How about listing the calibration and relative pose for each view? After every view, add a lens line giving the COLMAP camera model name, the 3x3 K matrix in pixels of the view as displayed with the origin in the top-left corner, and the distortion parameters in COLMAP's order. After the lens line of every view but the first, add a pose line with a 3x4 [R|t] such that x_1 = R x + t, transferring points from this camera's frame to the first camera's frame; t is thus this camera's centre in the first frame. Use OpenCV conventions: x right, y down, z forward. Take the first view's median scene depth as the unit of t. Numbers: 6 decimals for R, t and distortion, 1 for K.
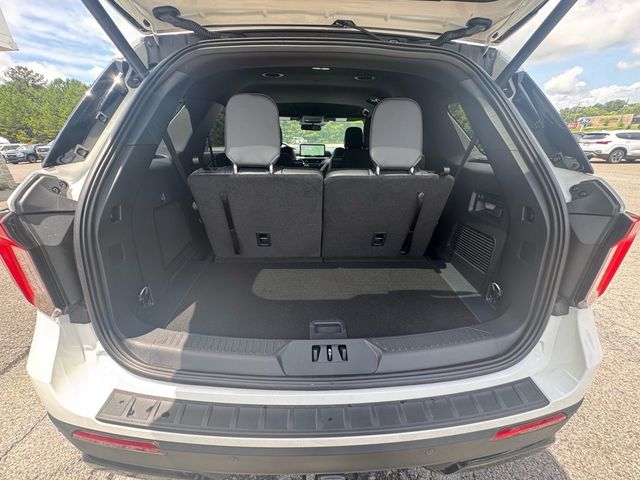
lens RADIAL K [[255.2, 0, 320.0], [0, 255.2, 240.0], [0, 0, 1]] dist [-0.002590, -0.000642]
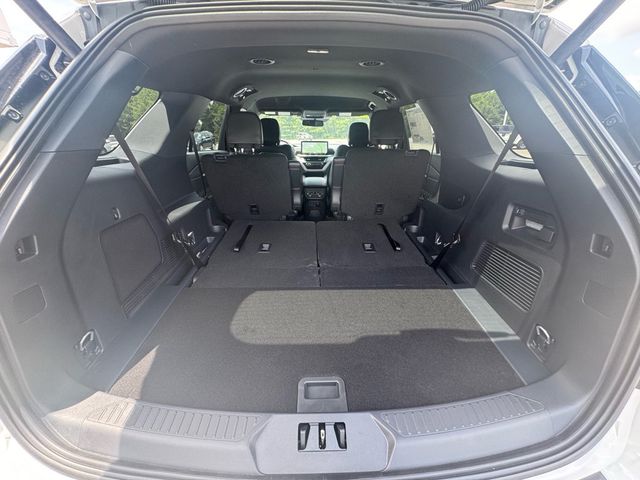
lens RADIAL K [[255.2, 0, 320.0], [0, 255.2, 240.0], [0, 0, 1]] dist [-0.002590, -0.000642]
pose [[0.999775, 0.000845, -0.021172, 0.038162], [-0.000506, 0.999872, 0.016001, -0.107440], [0.021183, -0.015986, 0.999648, 0.231109]]
